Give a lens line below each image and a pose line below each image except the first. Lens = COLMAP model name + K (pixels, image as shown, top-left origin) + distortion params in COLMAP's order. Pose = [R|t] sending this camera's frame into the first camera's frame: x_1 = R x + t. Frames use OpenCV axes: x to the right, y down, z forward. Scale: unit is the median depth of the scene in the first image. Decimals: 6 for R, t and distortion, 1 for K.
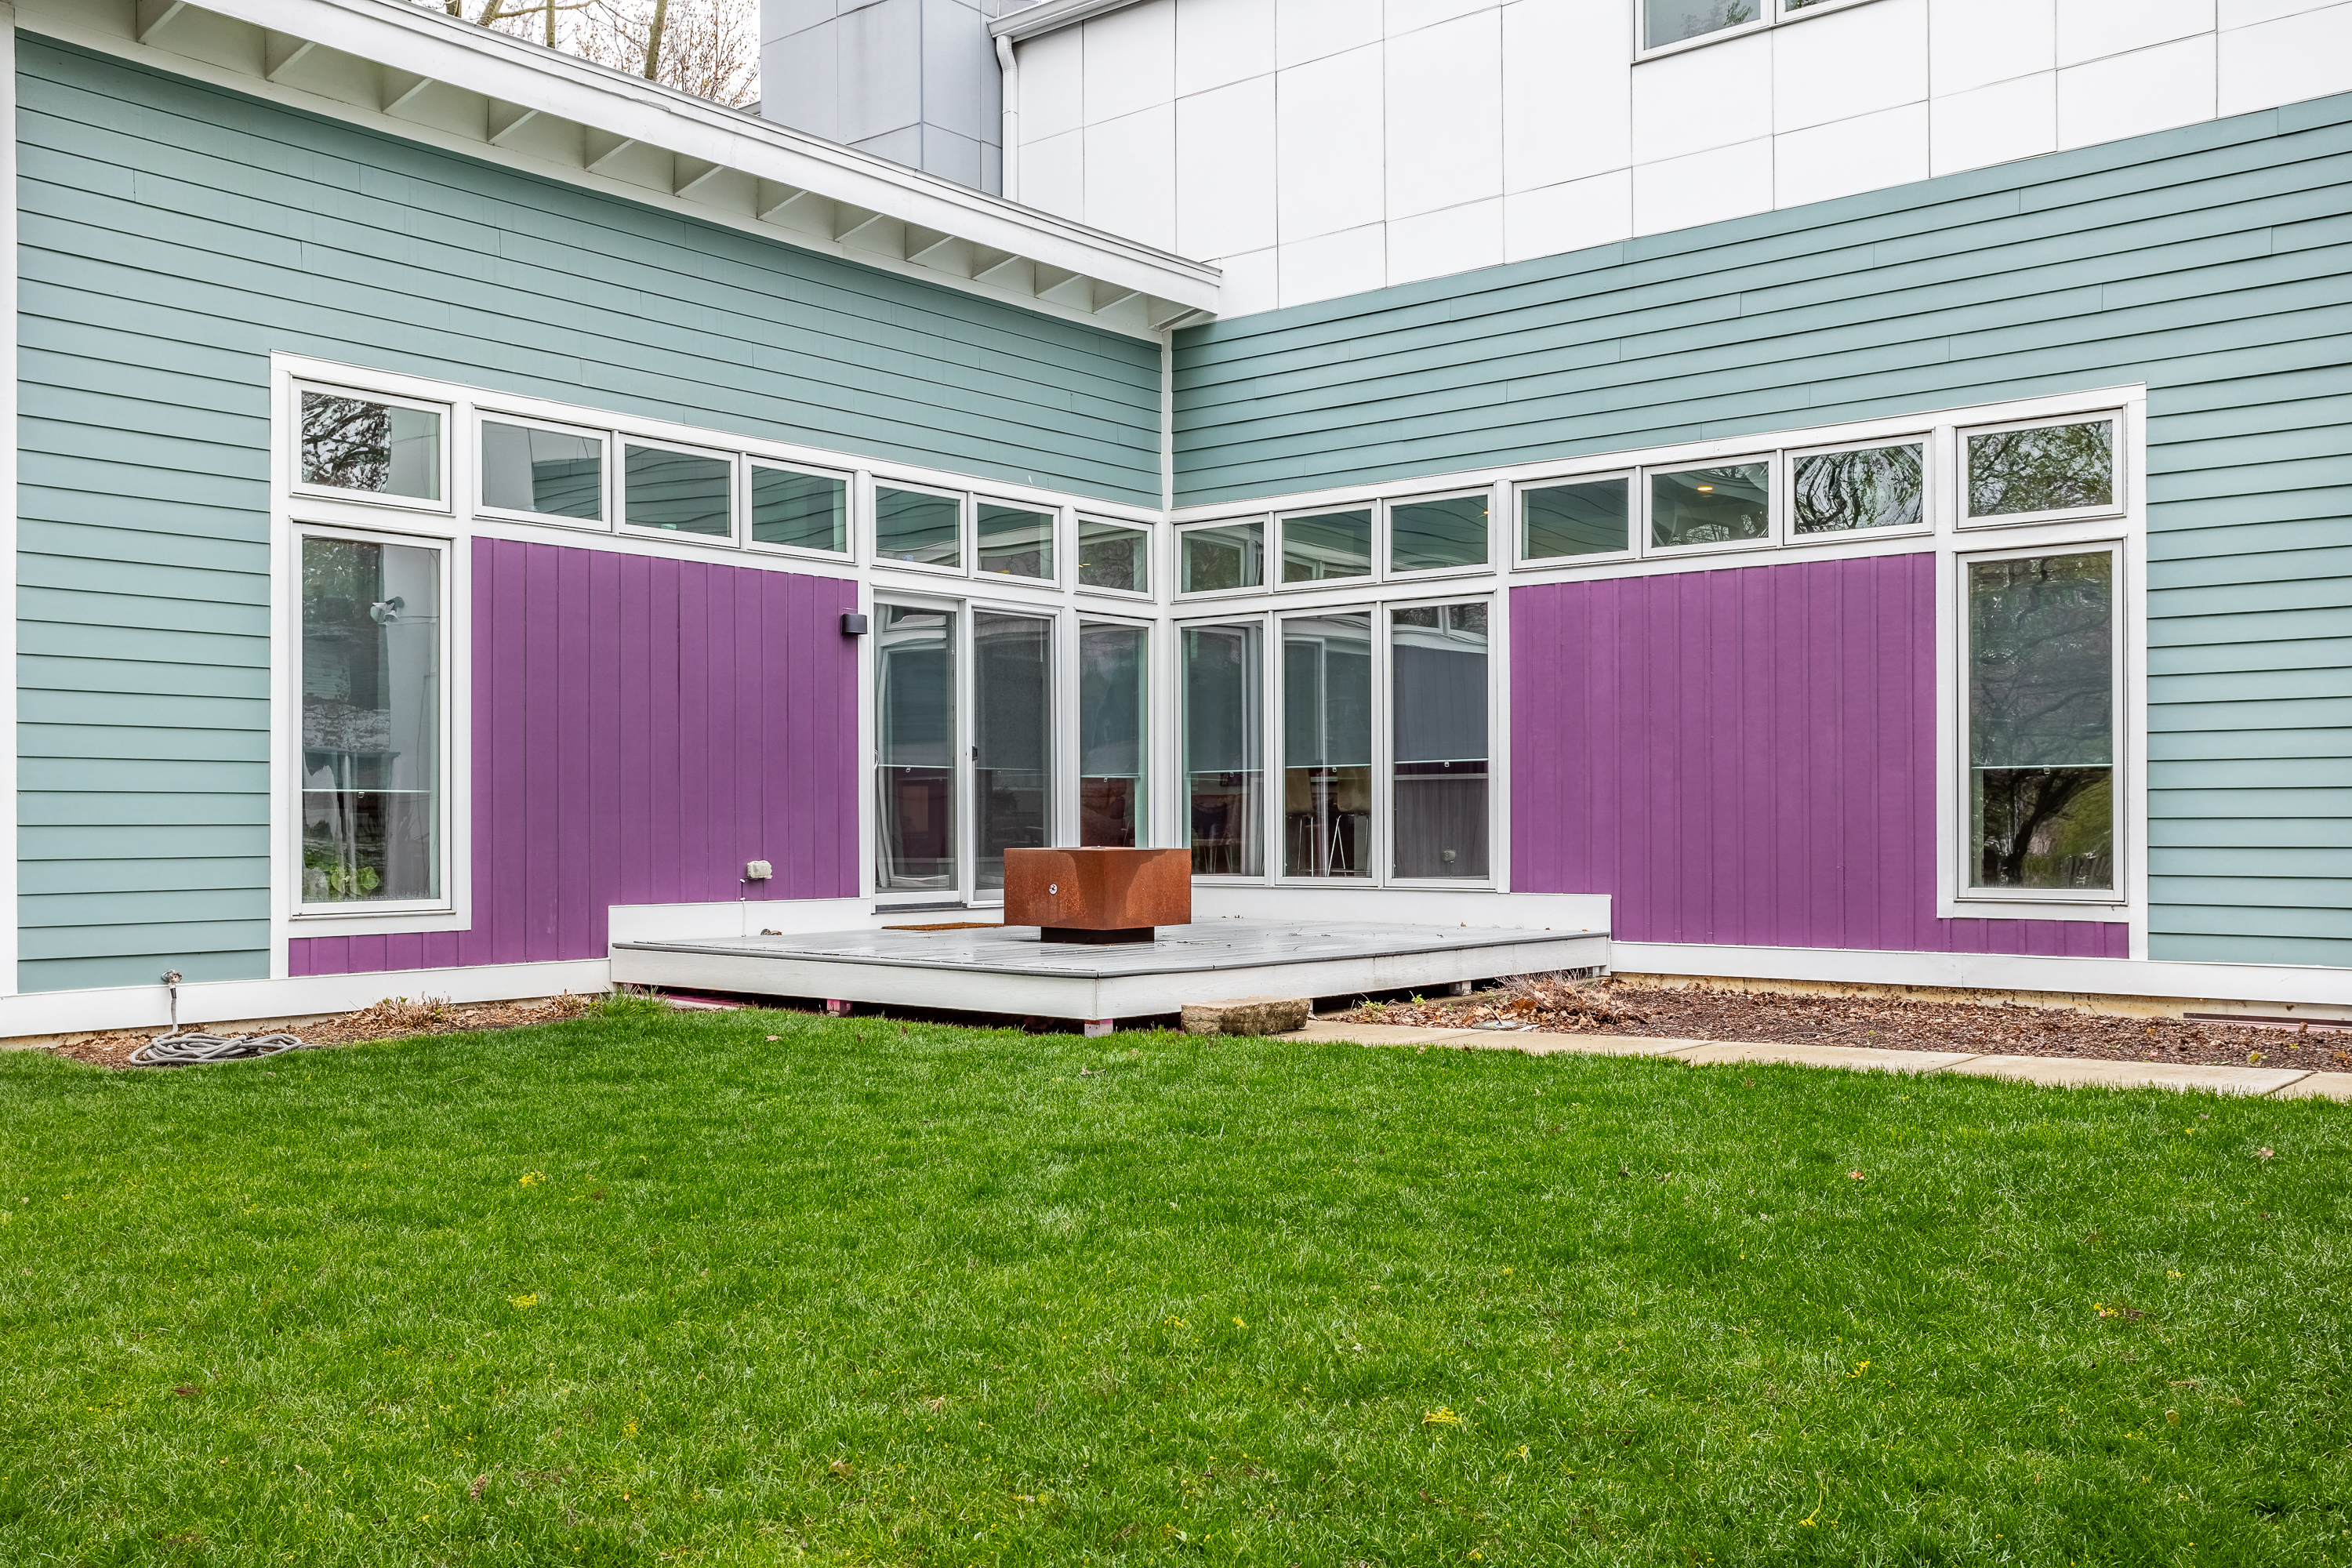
lens RADIAL K [[2087.9, 0, 1176.0], [0, 2087.9, 784.0], [0, 0, 1]] dist [0.004331, 0.009677]
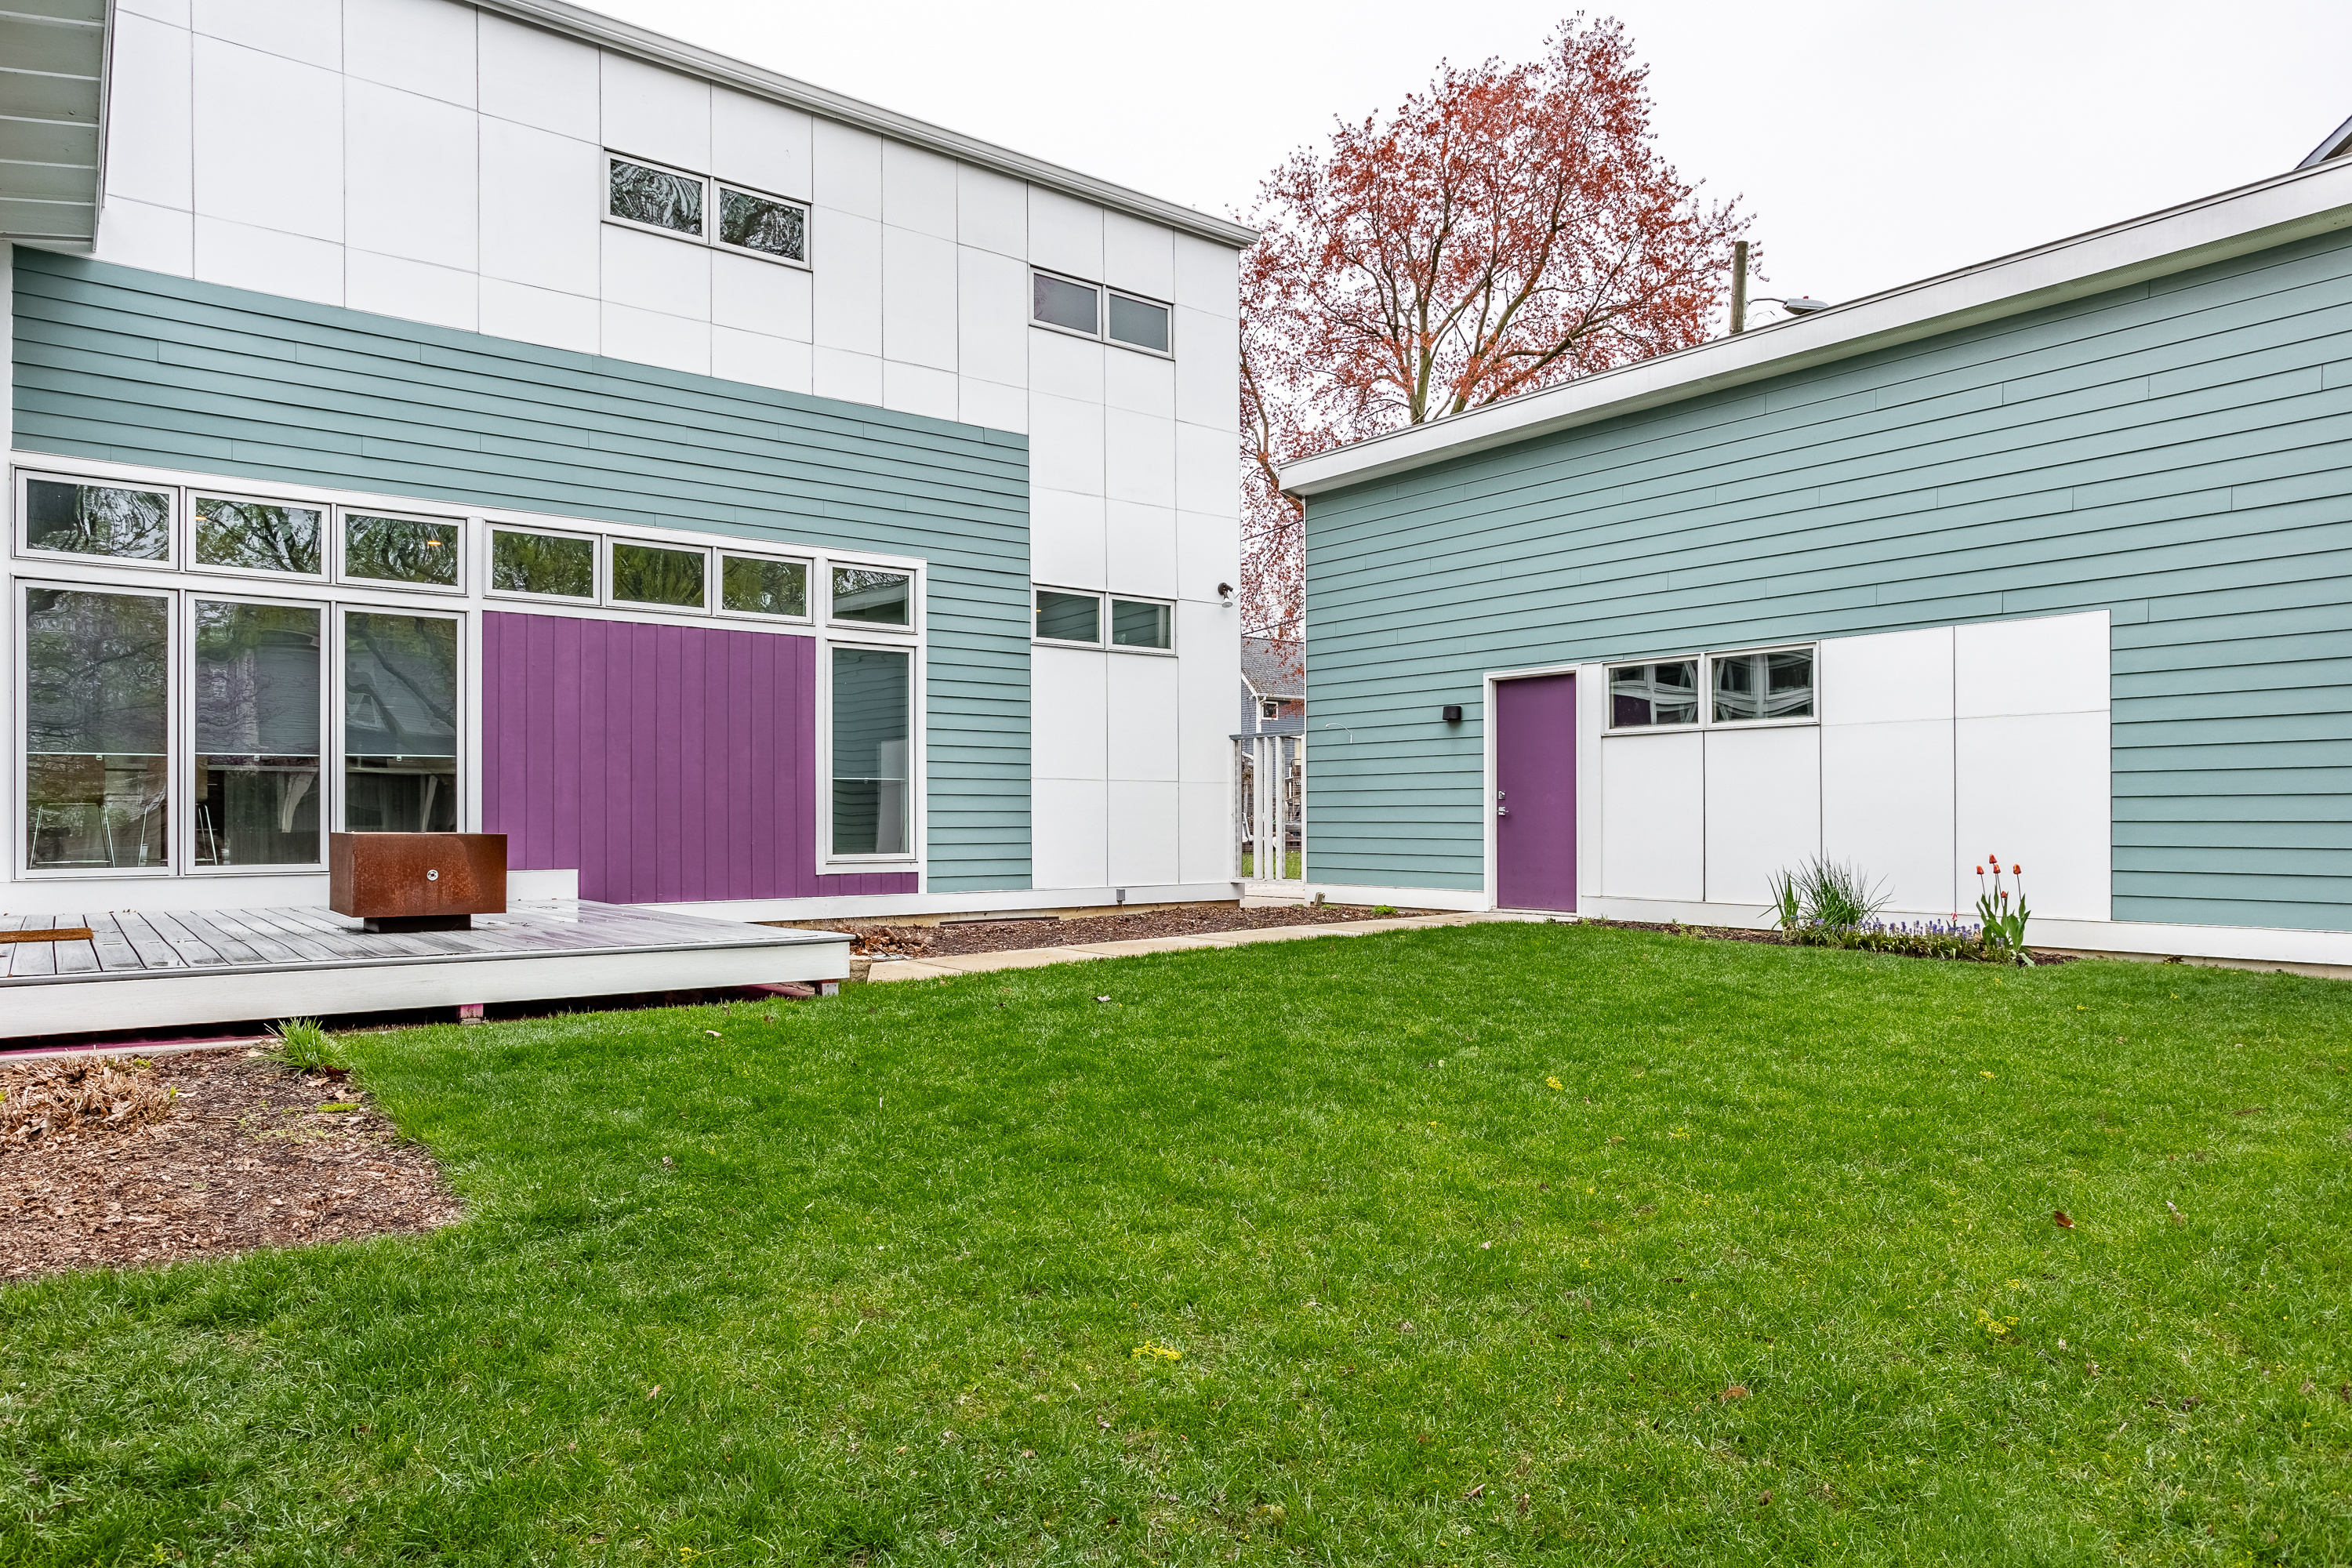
lens RADIAL K [[1448.9, 0, 1116.2], [0, 1448.9, 785.8], [0, 0, 1]] dist [-0.005944, 0.002526]
pose [[0.238550, 0.024788, 0.970814, -0.614098], [-0.018285, 0.999612, -0.021030, 0.016611], [-0.970958, -0.012735, 0.238910, 0.523740]]
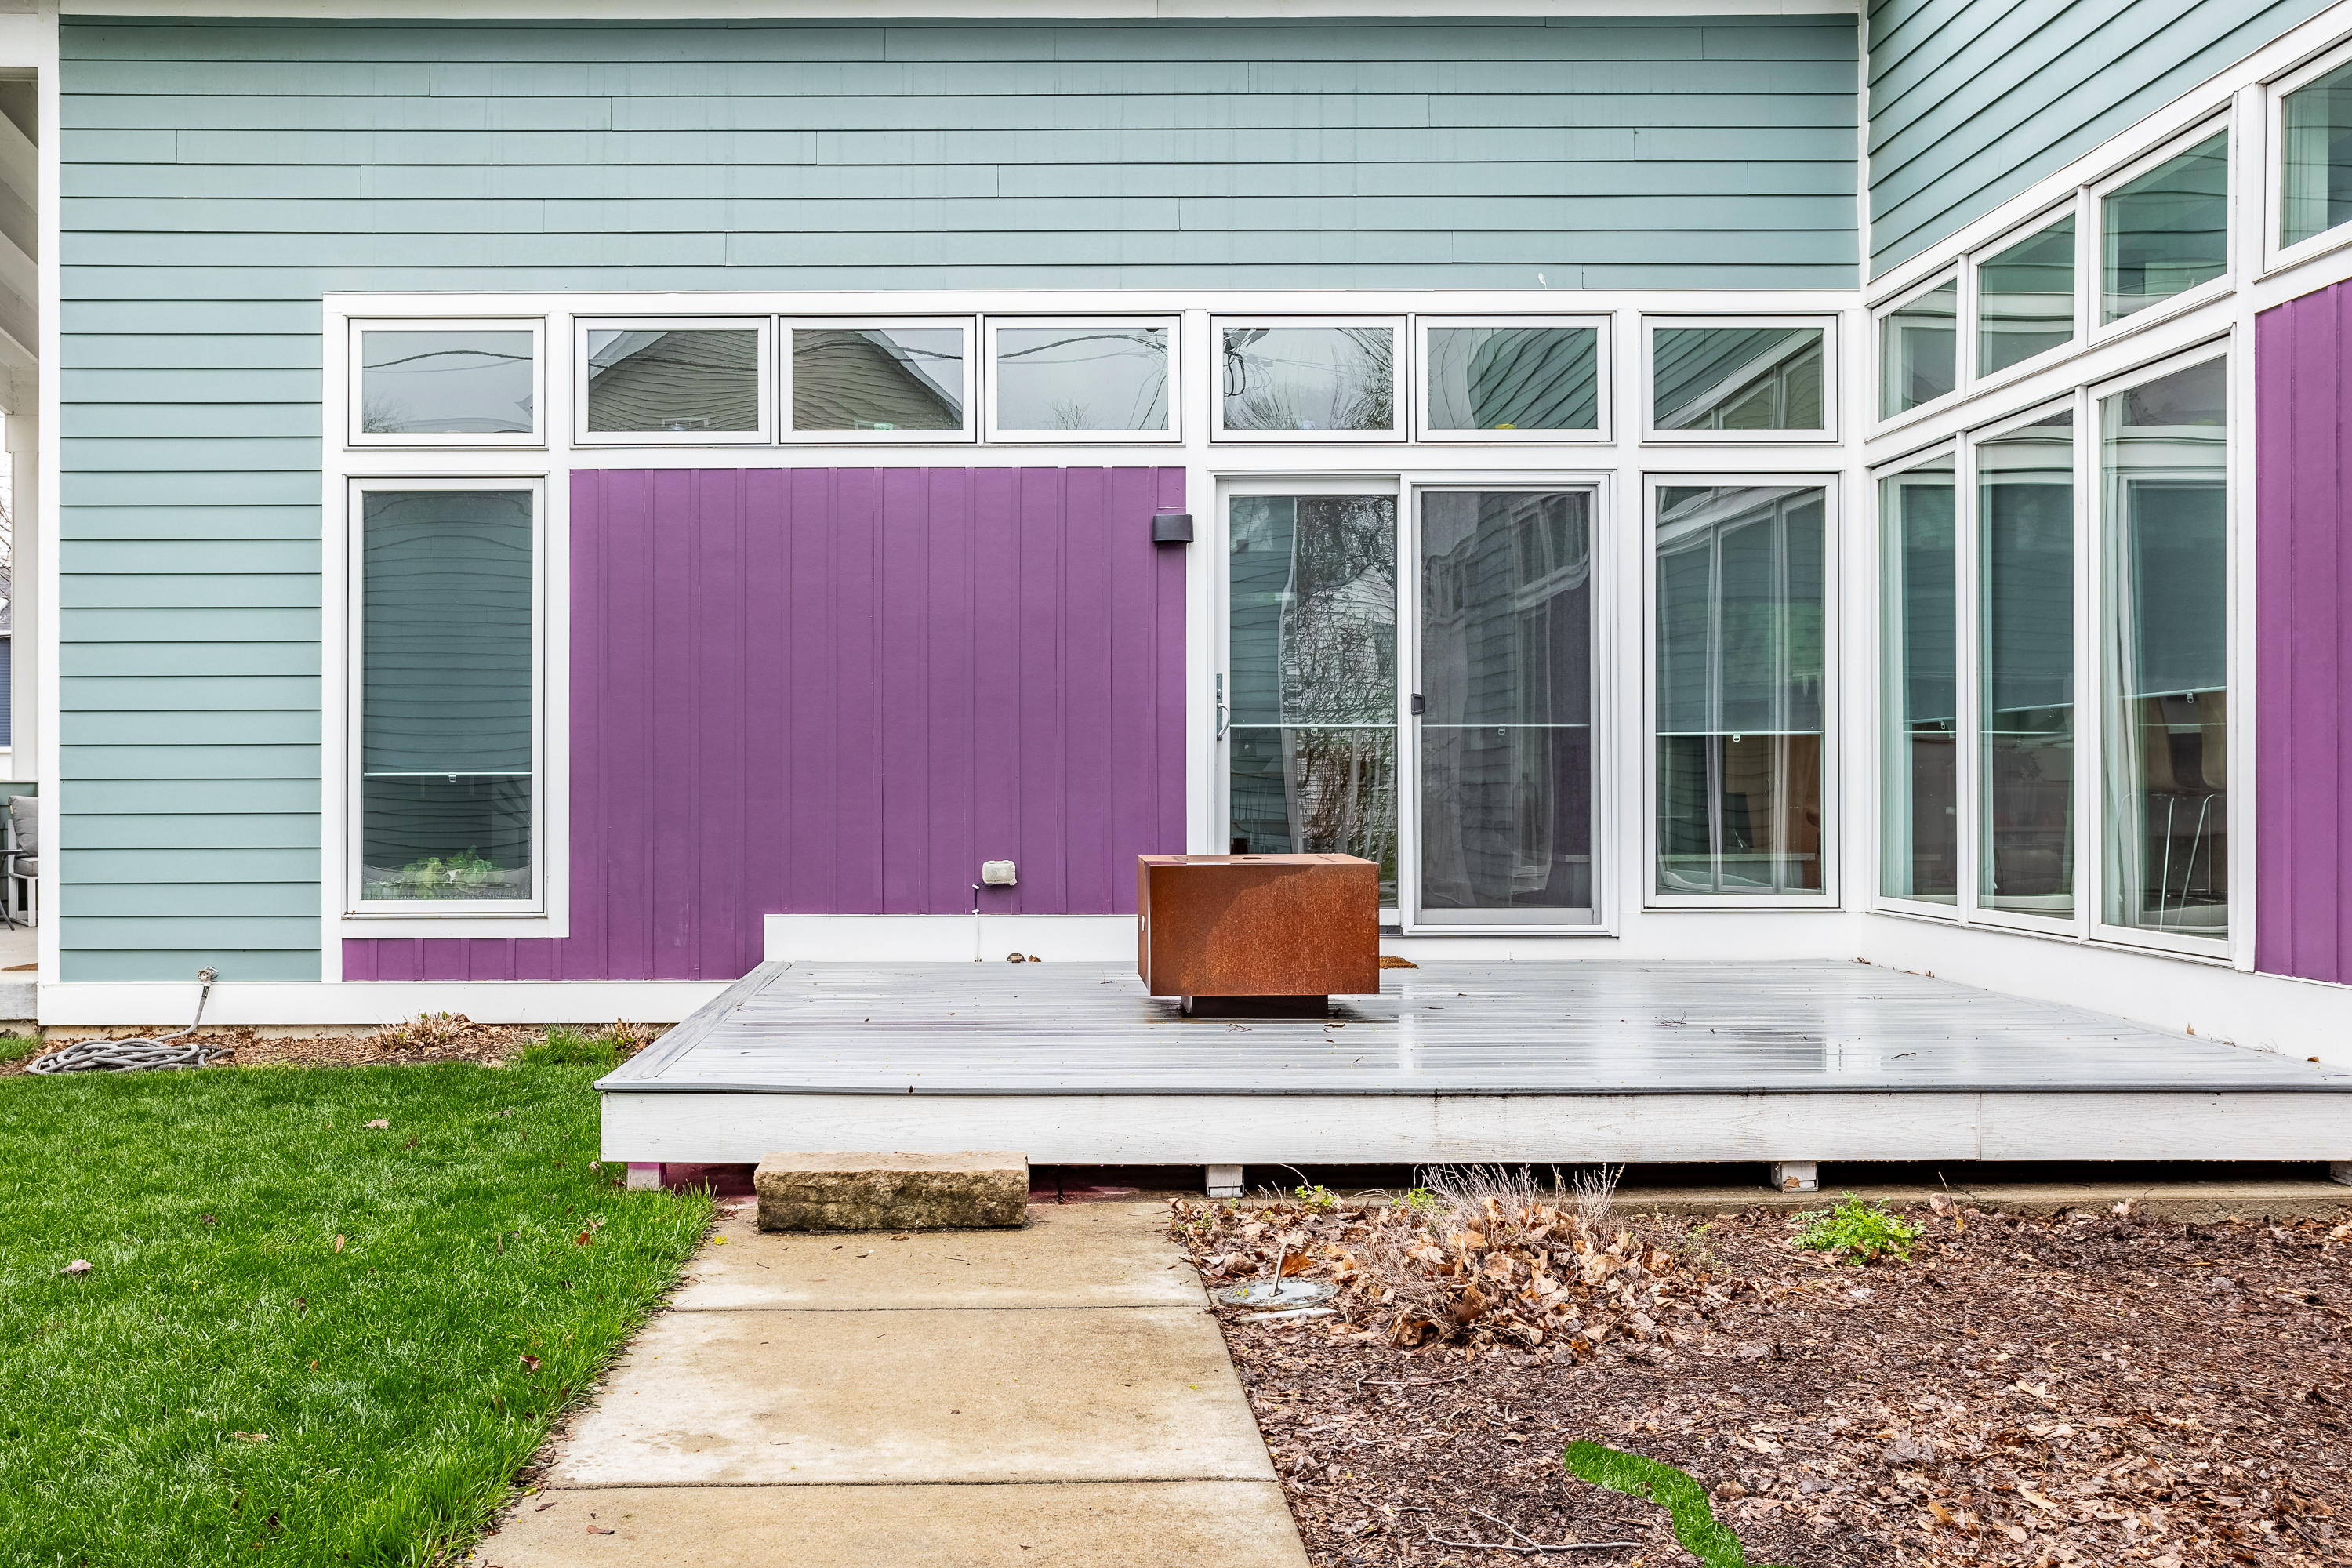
lens RADIAL K [[2010.4, 0, 1176.0], [0, 2010.4, 784.0], [0, 0, 1]] dist [-0.001816, 0.002108]
pose [[0.638436, 0.000855, -0.769674, 0.409624], [0.016900, 0.999743, 0.015130, -0.000256], [0.769489, -0.022667, 0.638257, 0.618179]]
